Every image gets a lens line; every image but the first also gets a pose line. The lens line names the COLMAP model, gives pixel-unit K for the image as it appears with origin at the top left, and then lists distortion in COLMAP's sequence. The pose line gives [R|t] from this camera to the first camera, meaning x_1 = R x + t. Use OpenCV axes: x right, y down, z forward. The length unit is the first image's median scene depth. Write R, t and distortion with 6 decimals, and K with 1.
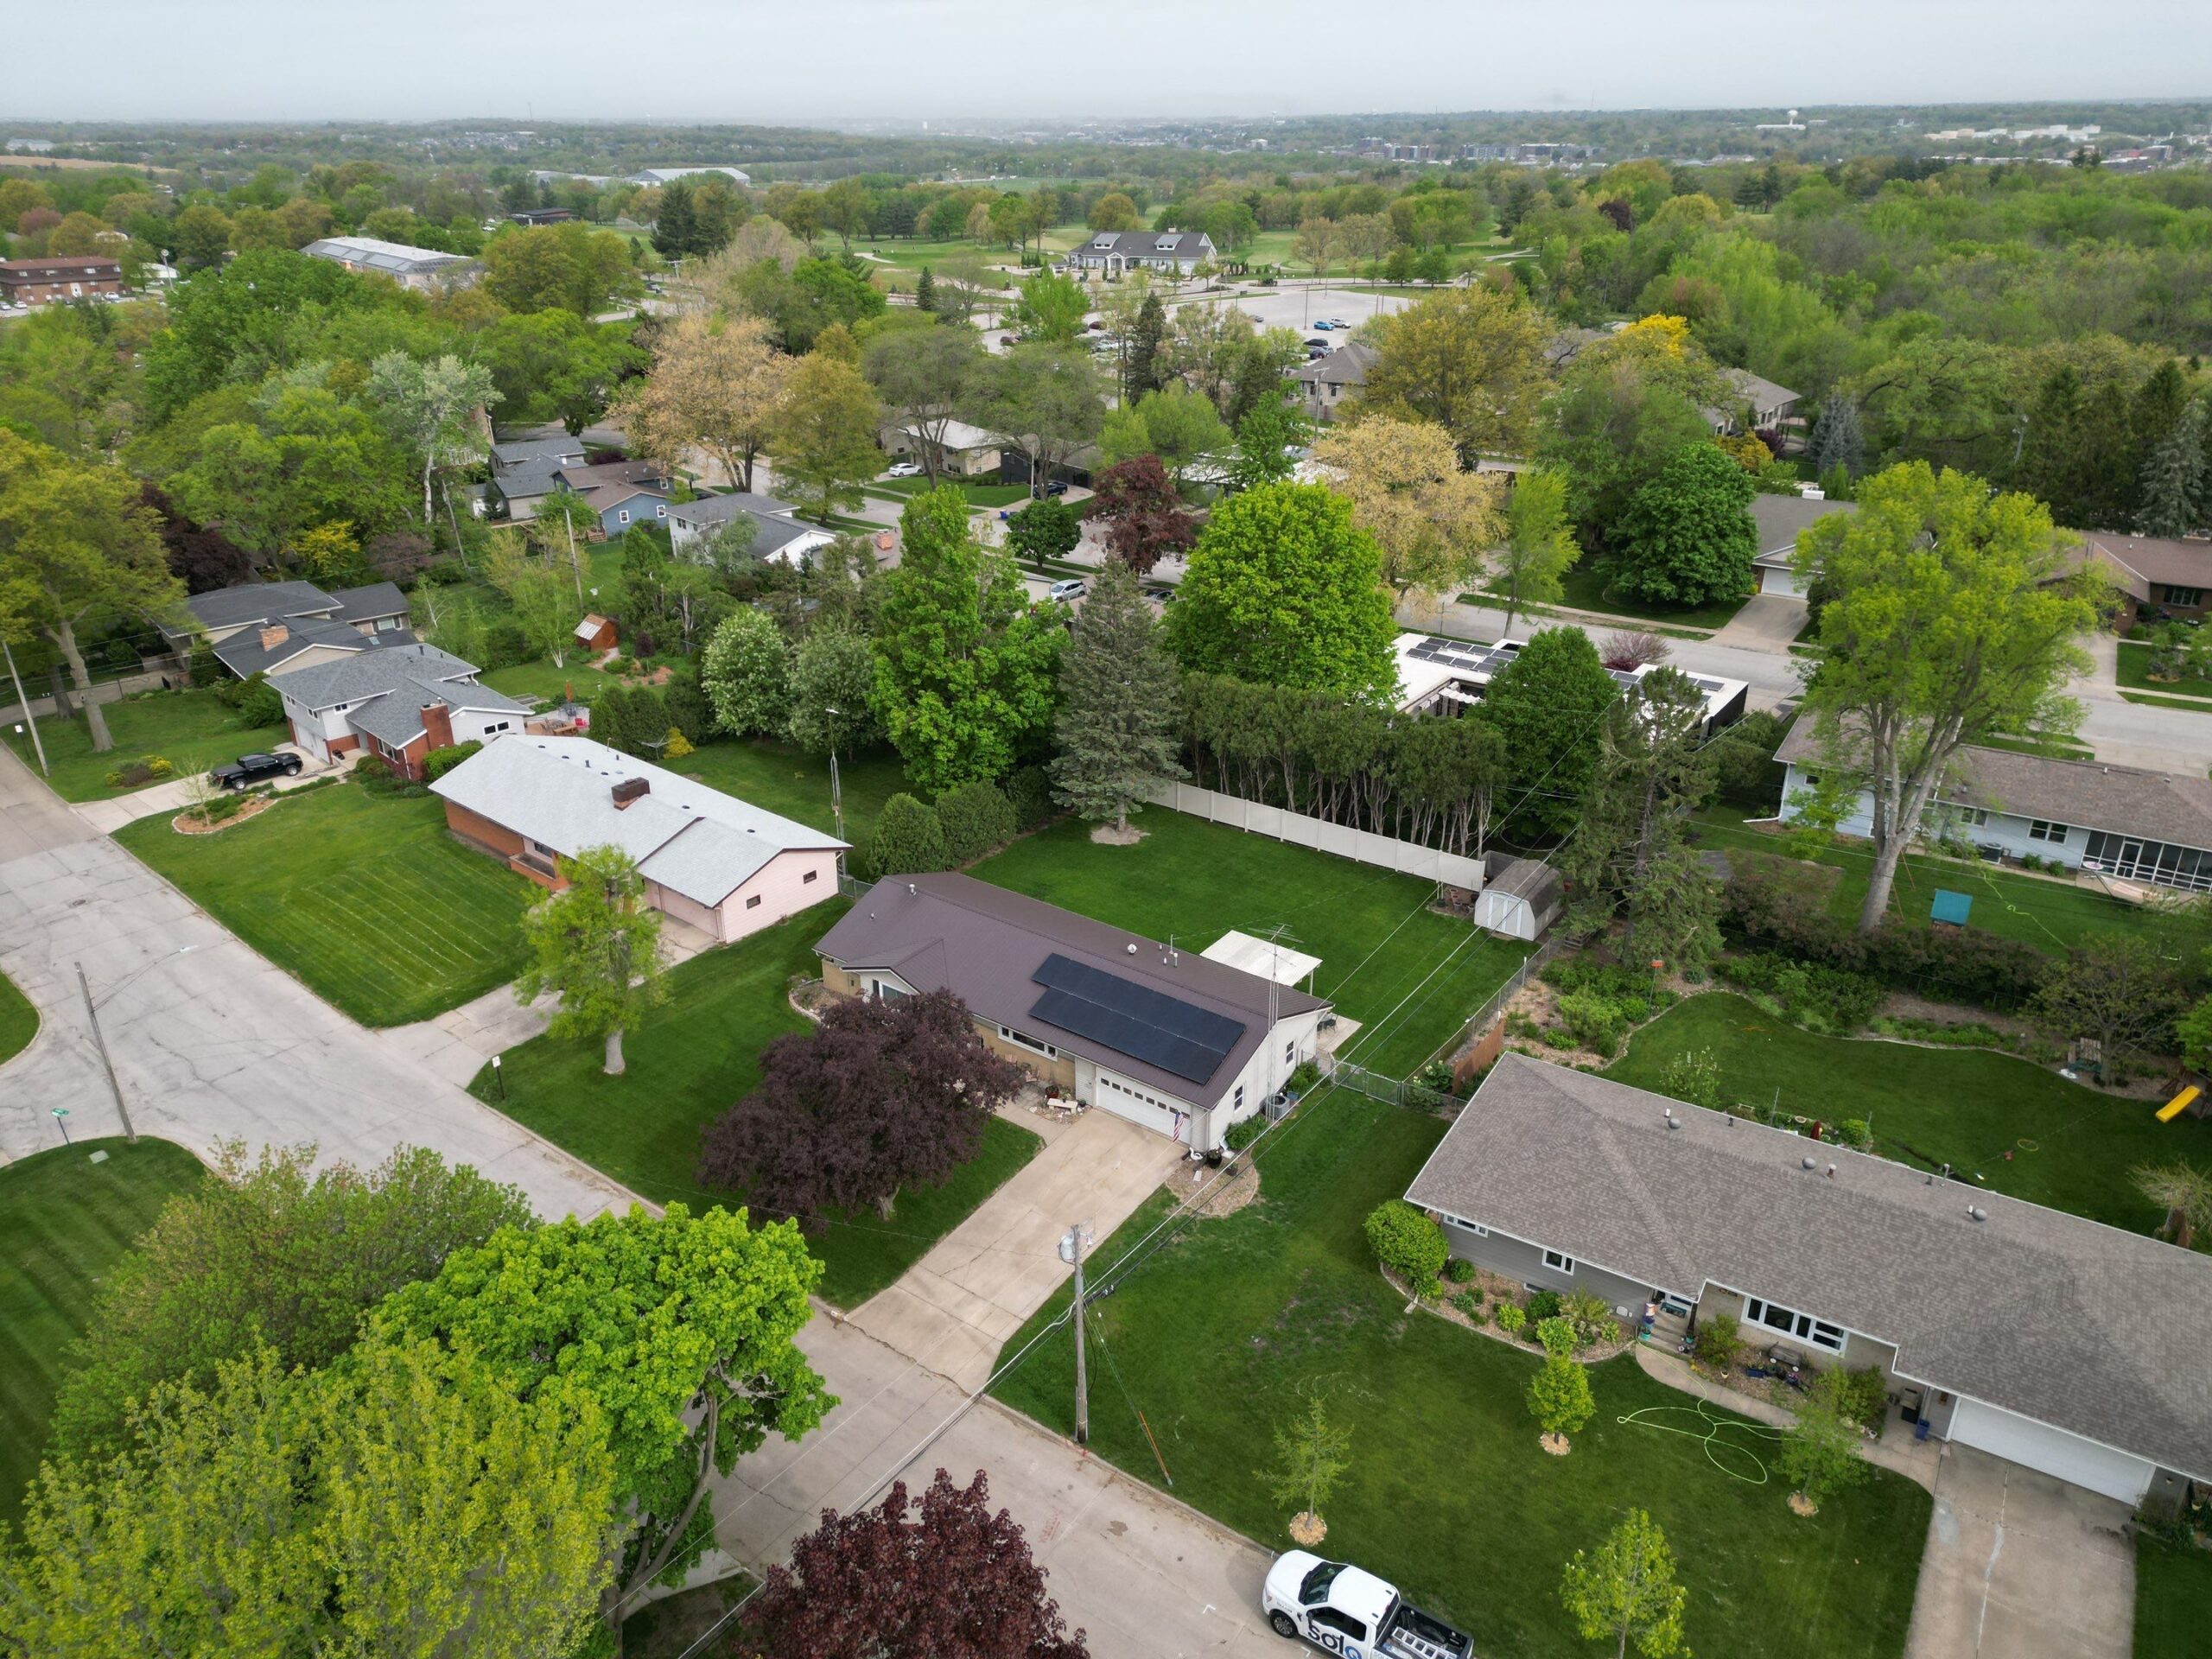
lens RADIAL K [[1497.8, 0, 1106.0], [0, 1497.8, 829.5], [0, 0, 1]] dist [0.110222, -0.124019]
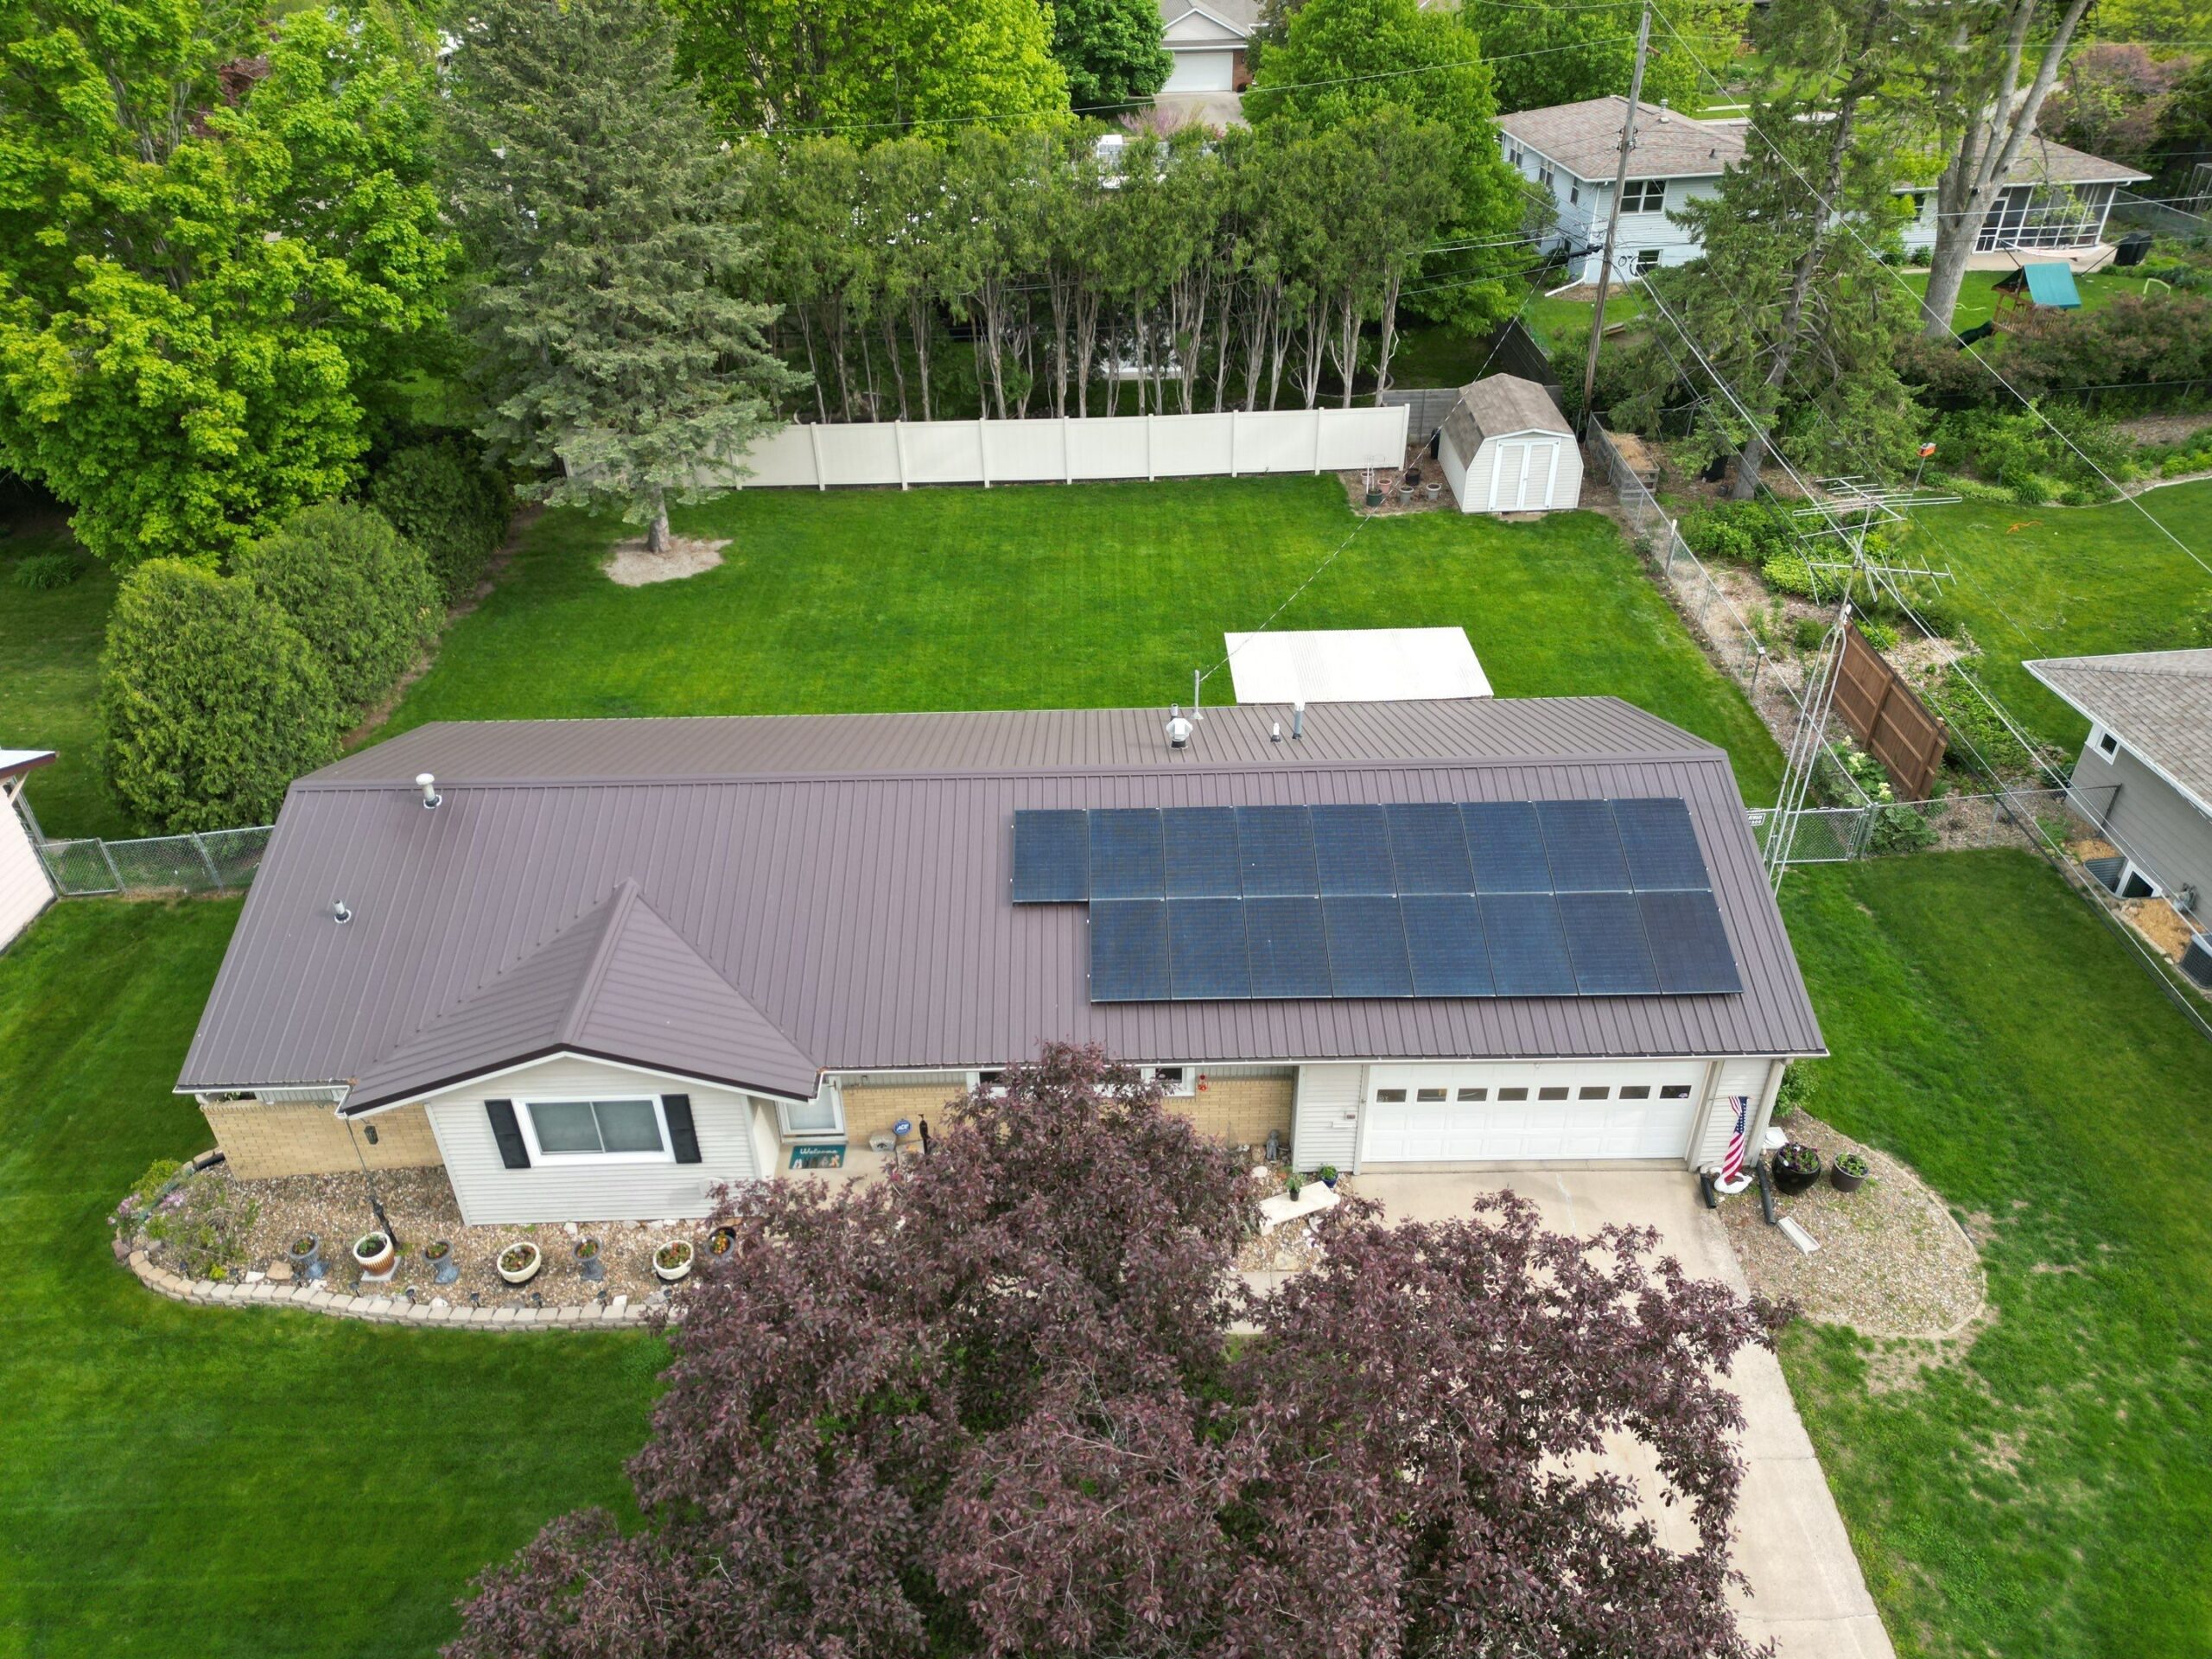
lens RADIAL K [[1520.1, 0, 1106.0], [0, 1520.1, 829.5], [0, 0, 1]] dist [0.092632, -0.089011]
pose [[0.798762, -0.343479, 0.493965, -0.166333], [0.261307, 0.937597, 0.229414, 0.009975], [-0.541939, -0.054170, 0.838670, 0.599780]]
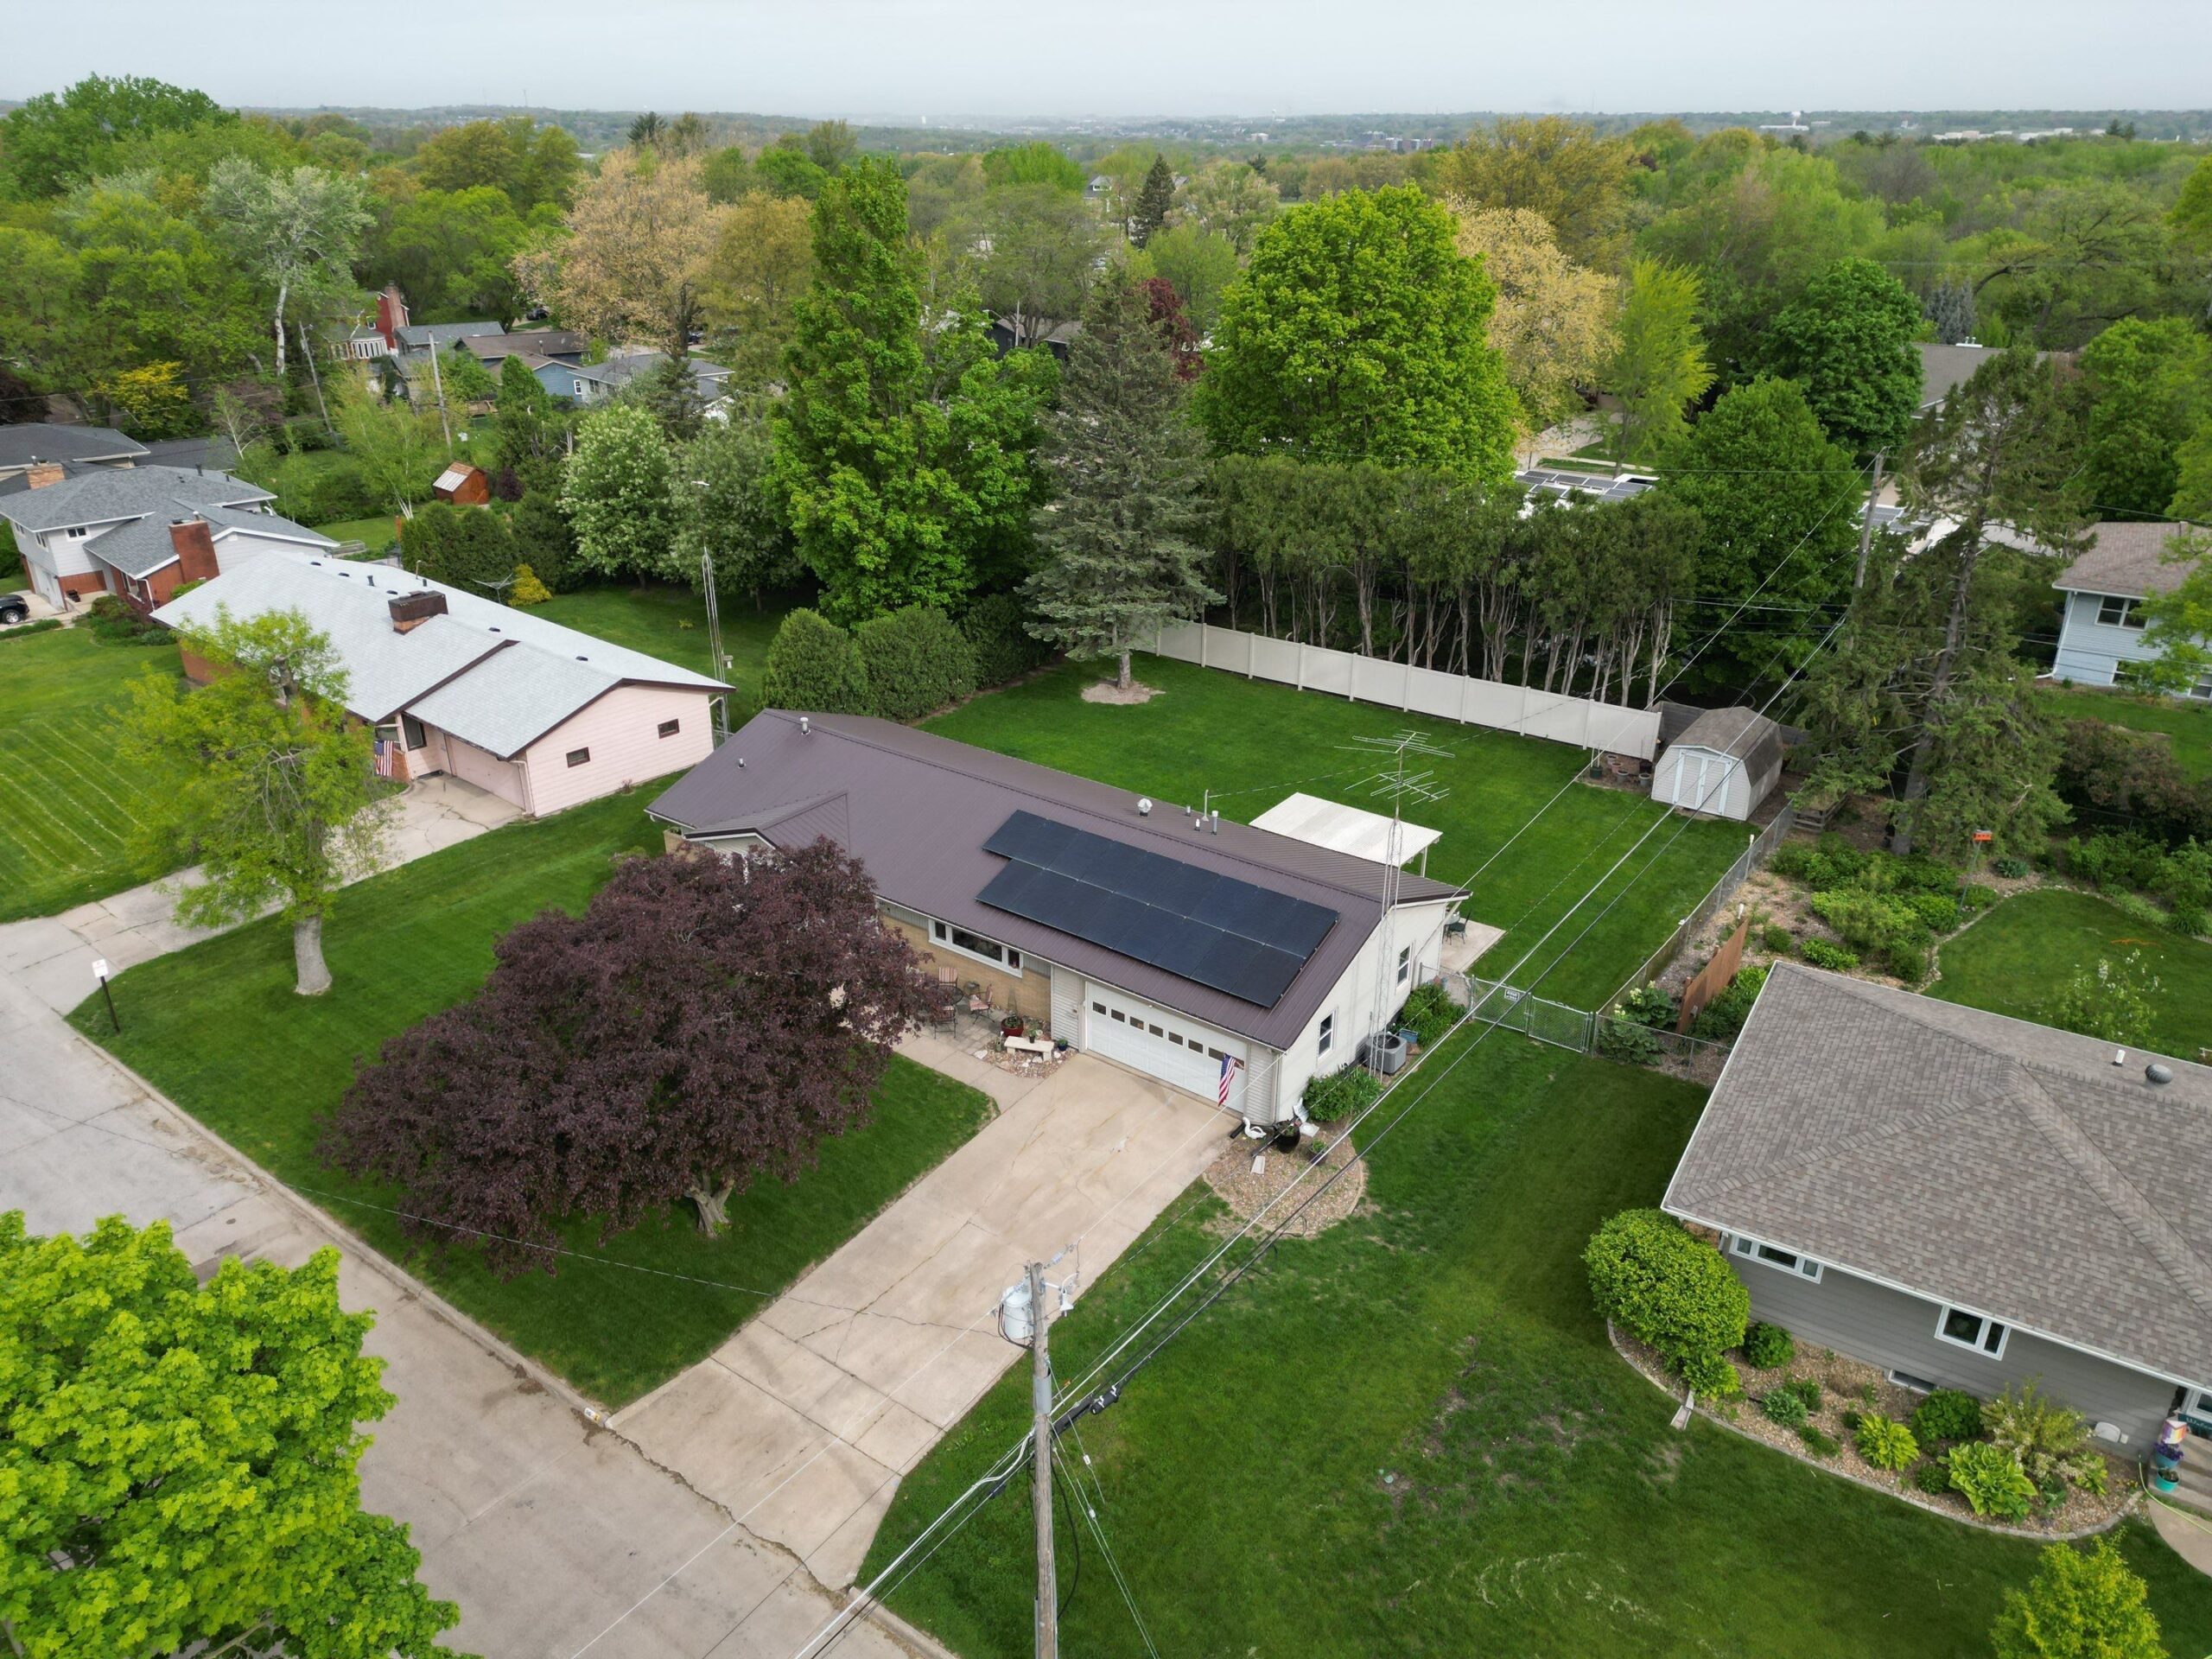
lens RADIAL K [[1520.1, 0, 1106.0], [0, 1520.1, 829.5], [0, 0, 1]] dist [0.092632, -0.089011]
pose [[0.999932, 0.010326, 0.005330, -0.001688], [-0.010340, 0.999943, 0.002644, 0.076454], [-0.005303, -0.002699, 0.999982, 0.315577]]
